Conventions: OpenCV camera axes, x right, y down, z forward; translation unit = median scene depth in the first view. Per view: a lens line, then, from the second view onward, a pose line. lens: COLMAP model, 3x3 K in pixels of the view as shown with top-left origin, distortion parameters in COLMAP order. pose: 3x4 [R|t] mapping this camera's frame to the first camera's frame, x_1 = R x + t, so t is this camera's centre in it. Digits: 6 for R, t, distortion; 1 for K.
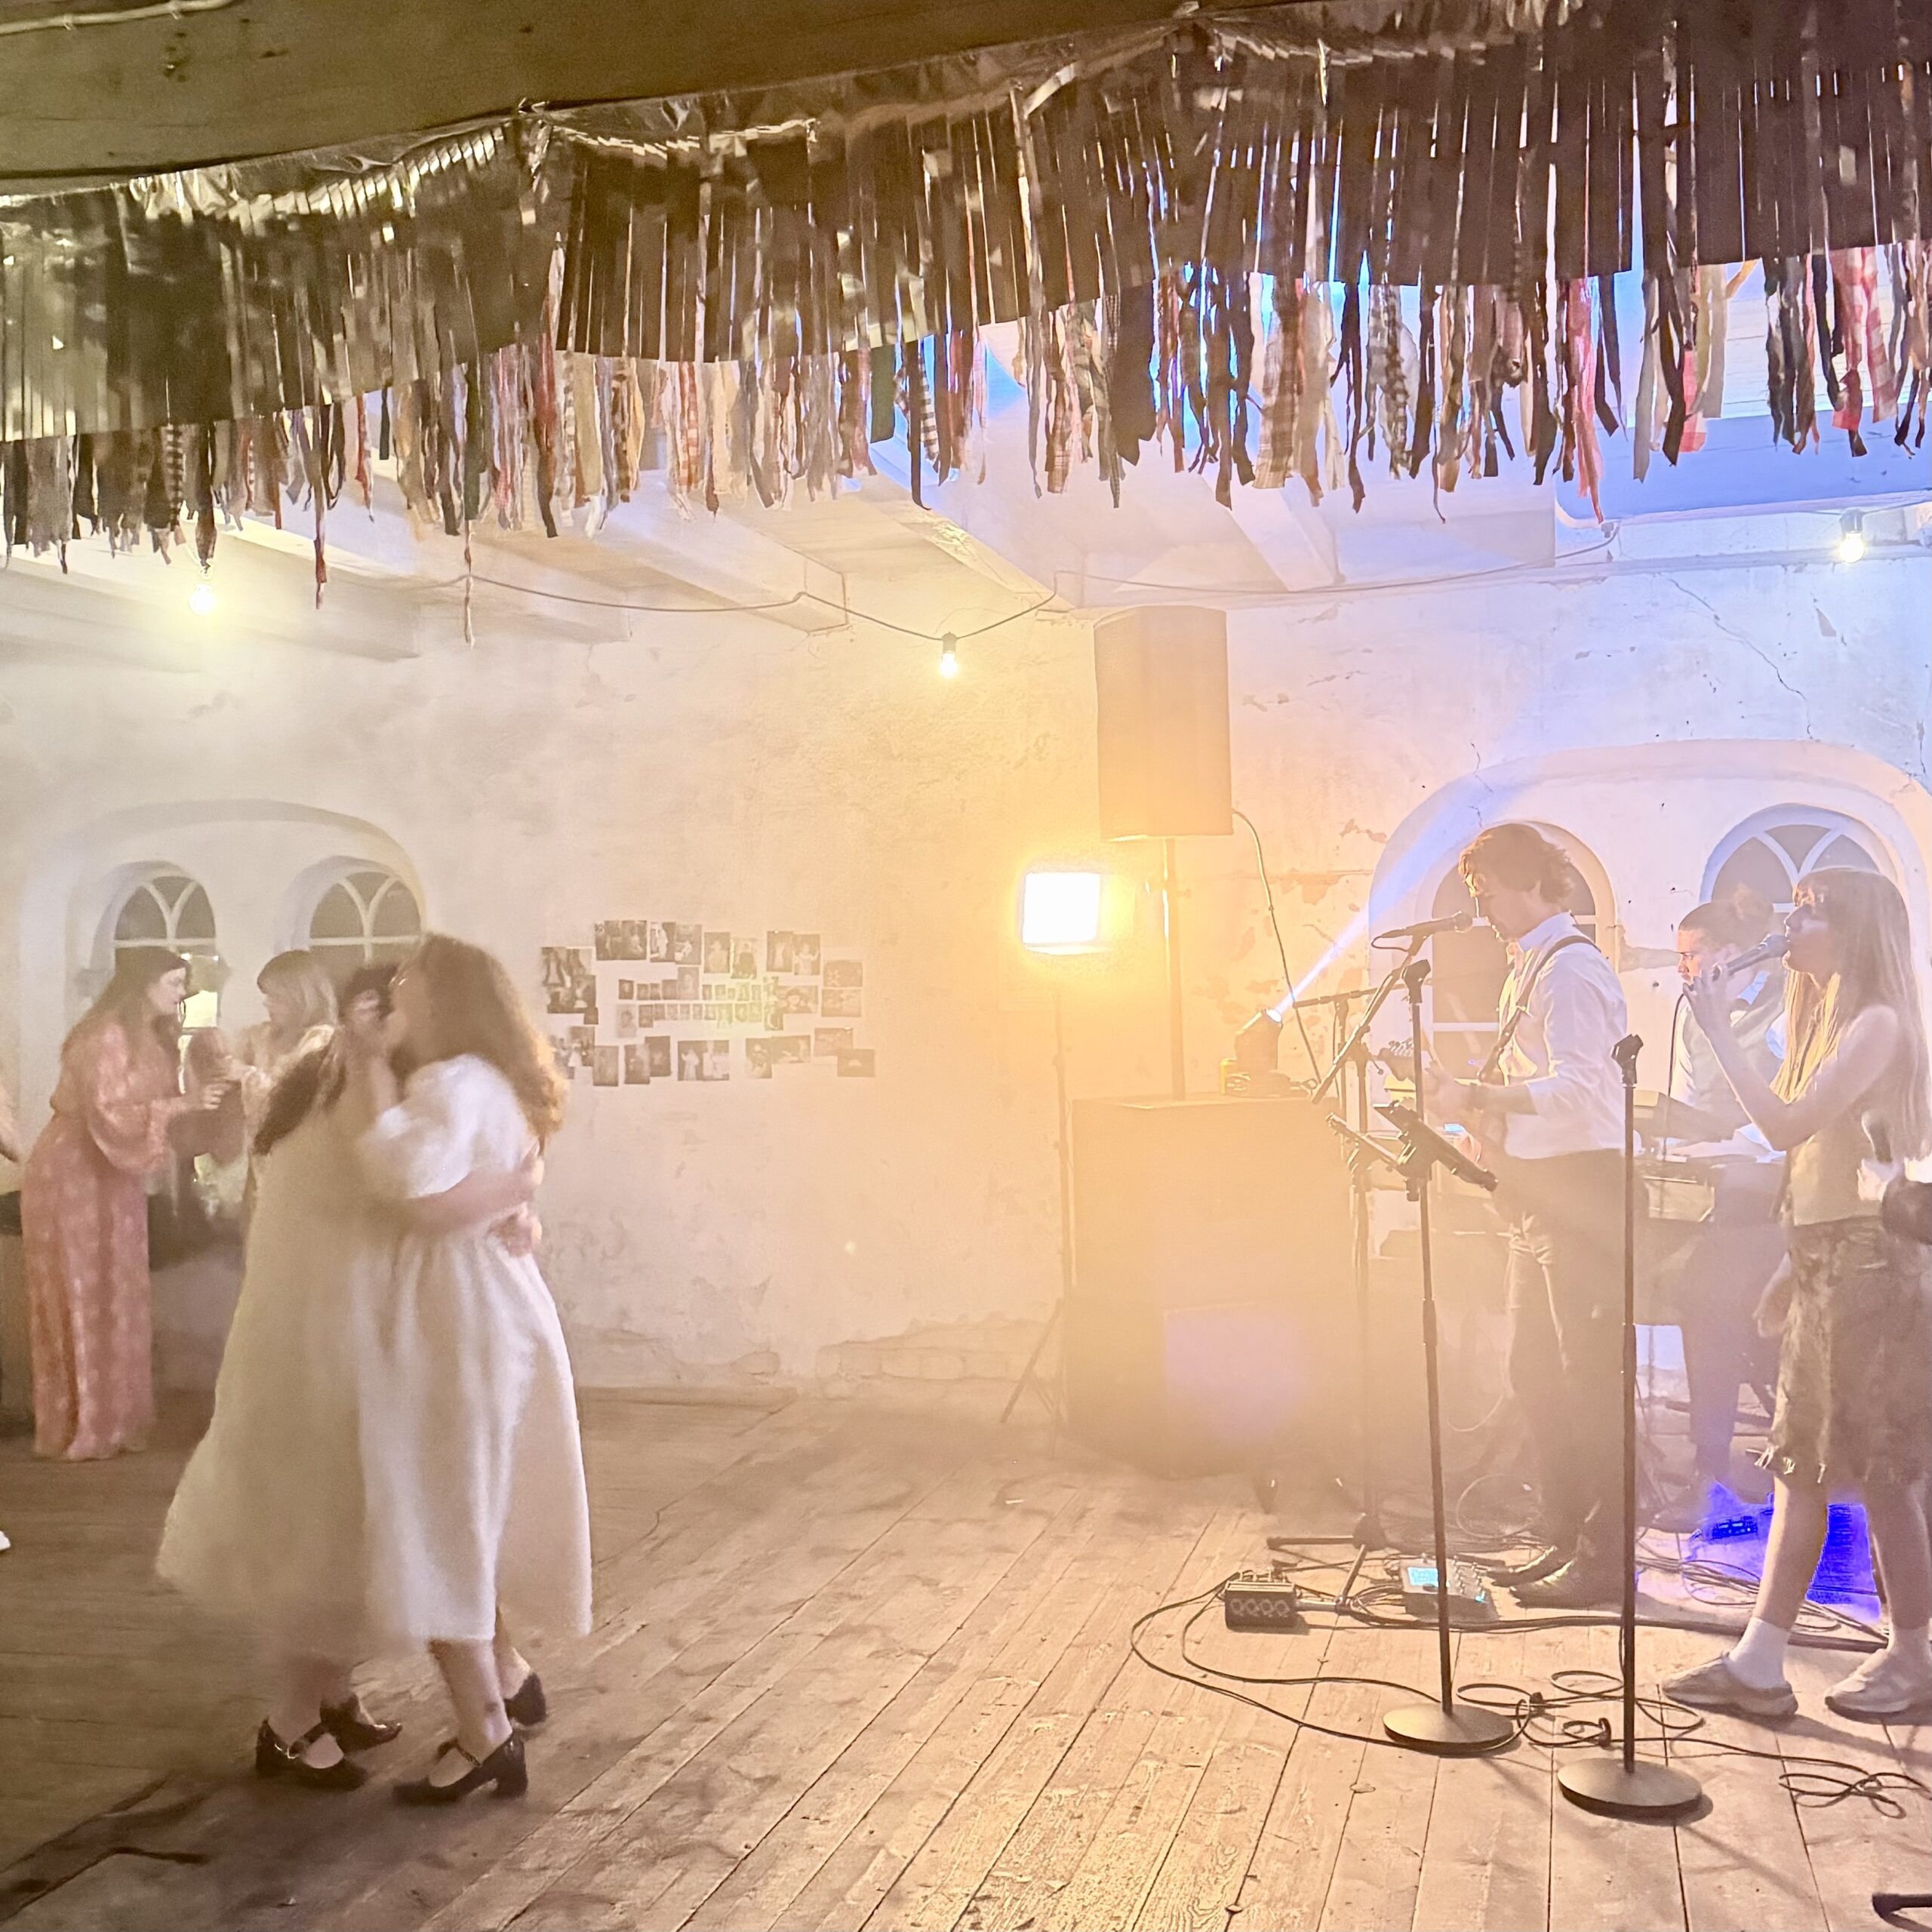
lens RADIAL K [[2229.5, 0, 921.5], [0, 2229.5, 968.4], [0, 0, 1]] dist [0.227063, -0.536888]
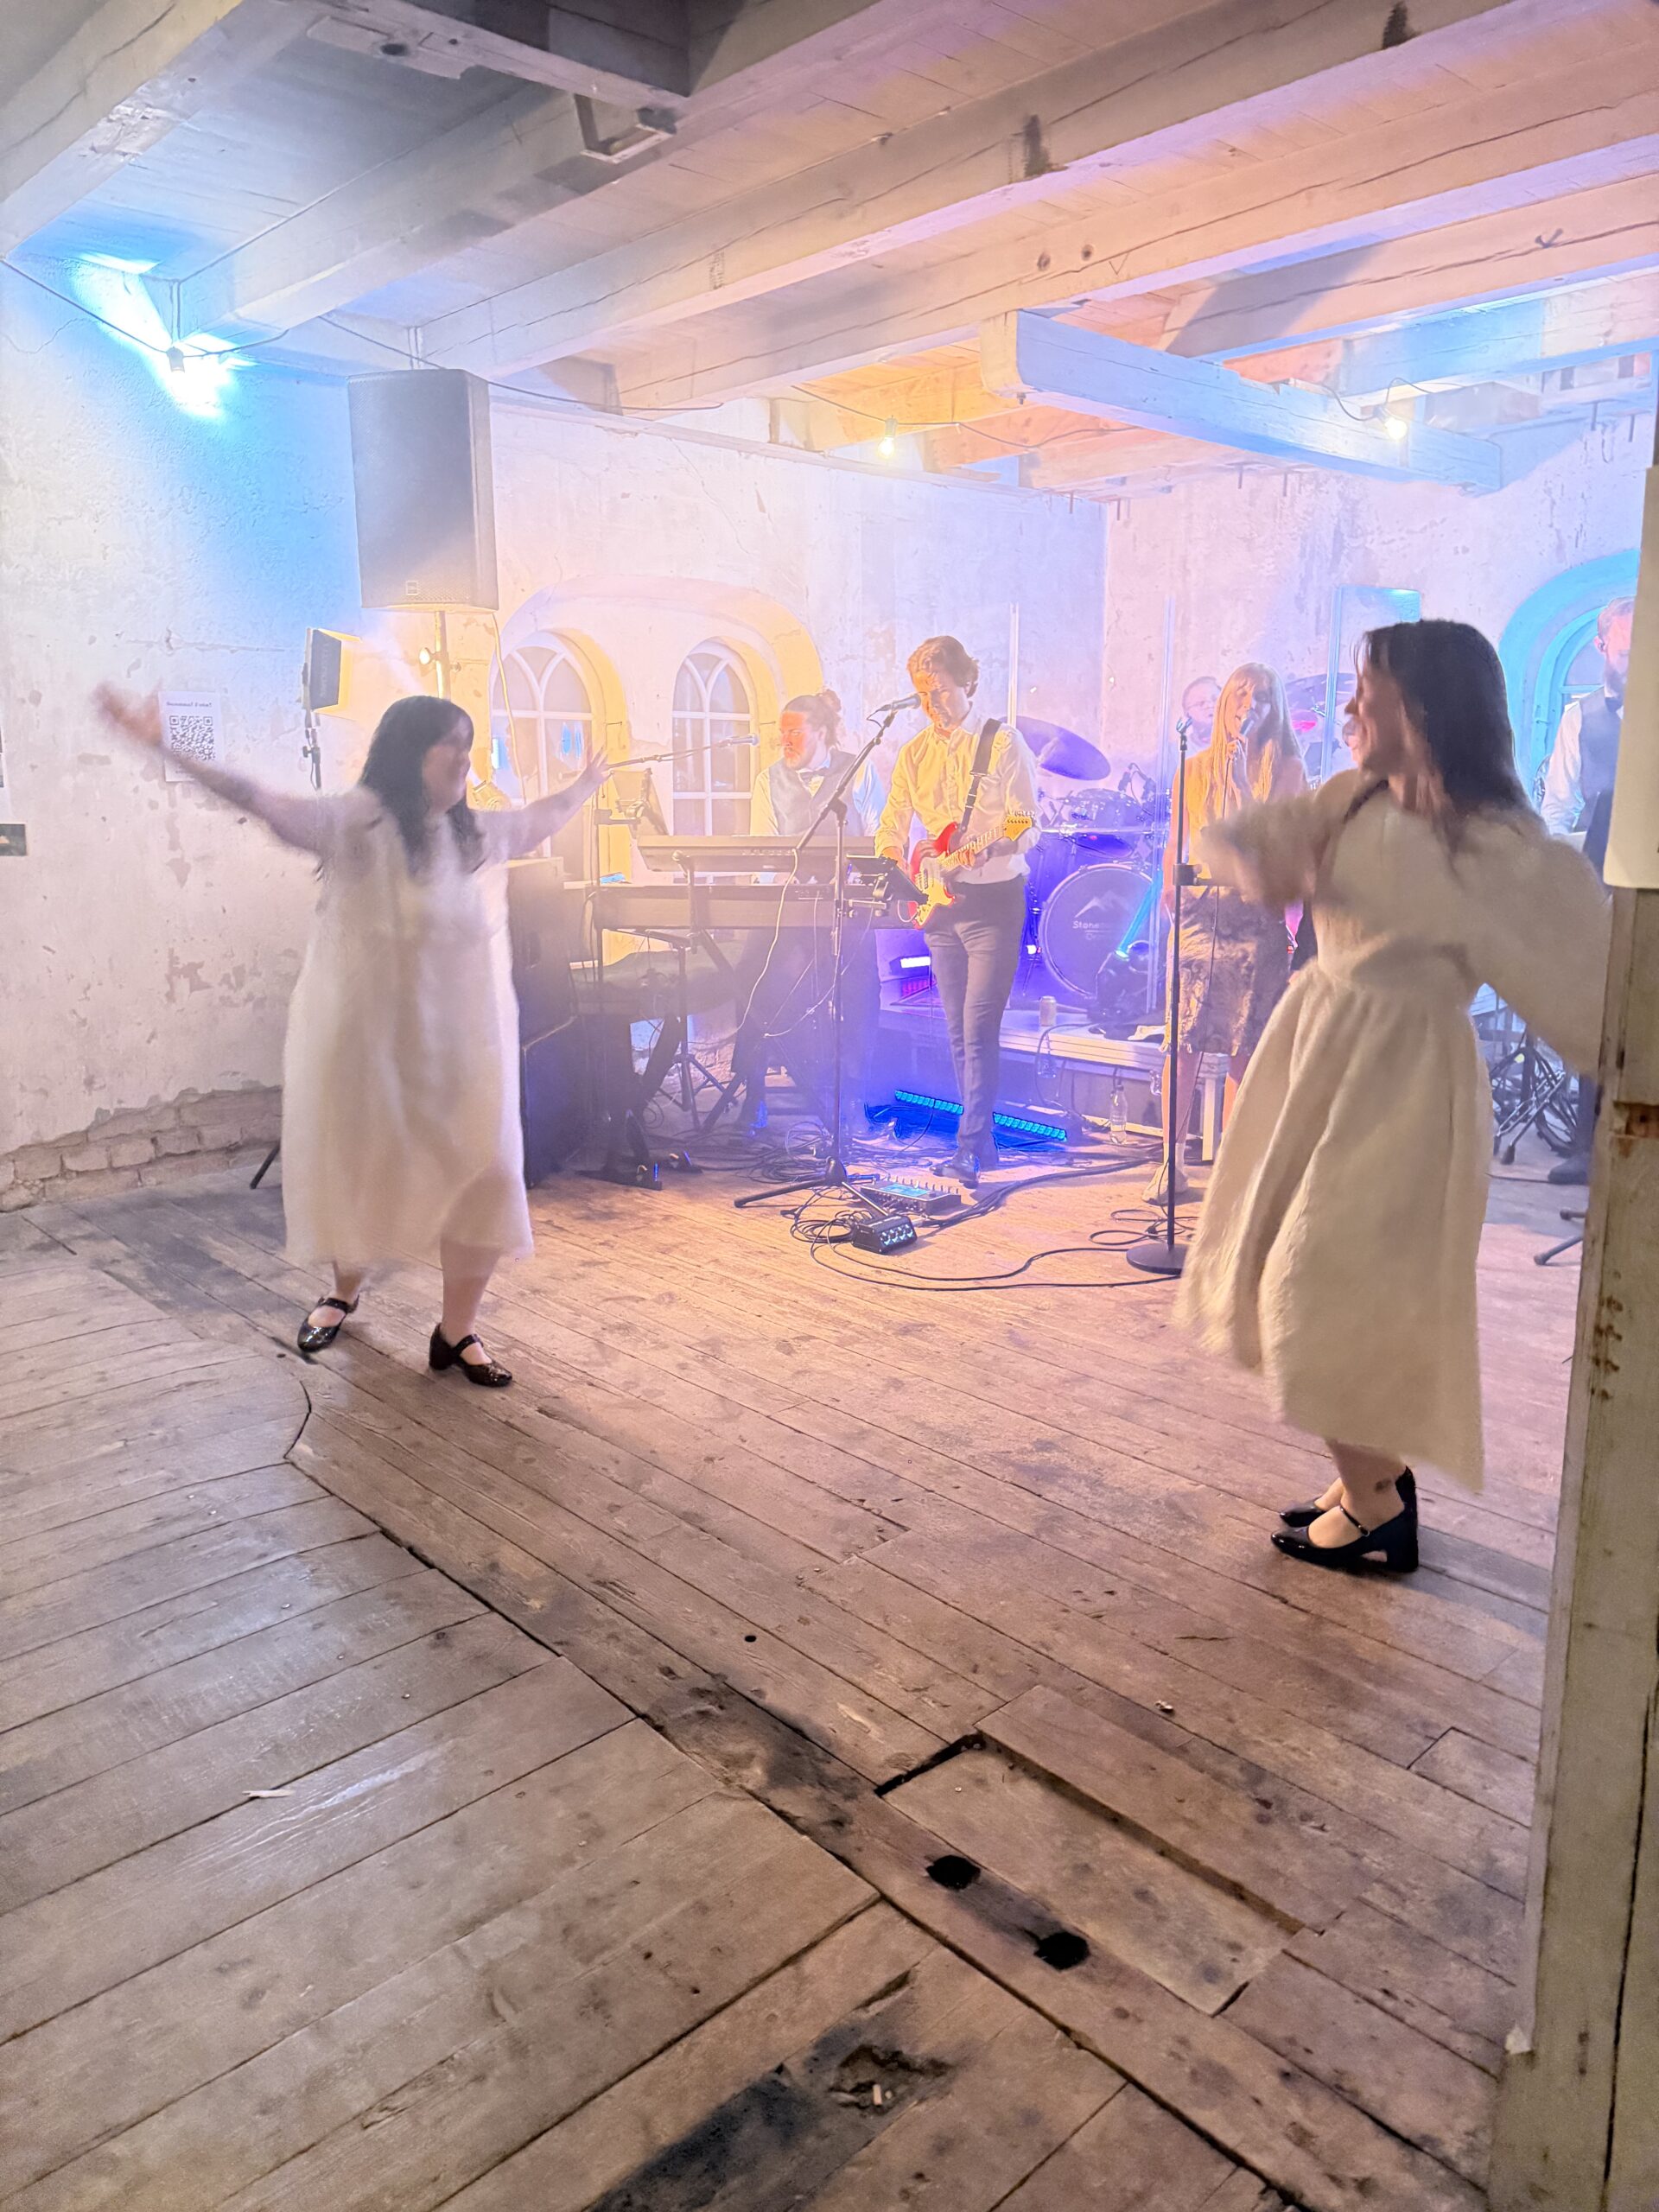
lens RADIAL K [[1542.5, 0, 829.5], [0, 1542.5, 1106.0], [0, 0, 1]] dist [0.051212, -0.049610]
pose [[0.525154, -0.162889, 0.835273, -0.427563], [-0.000689, 0.981429, 0.191825, 0.029358], [-0.851007, -0.101313, 0.515289, 0.422924]]
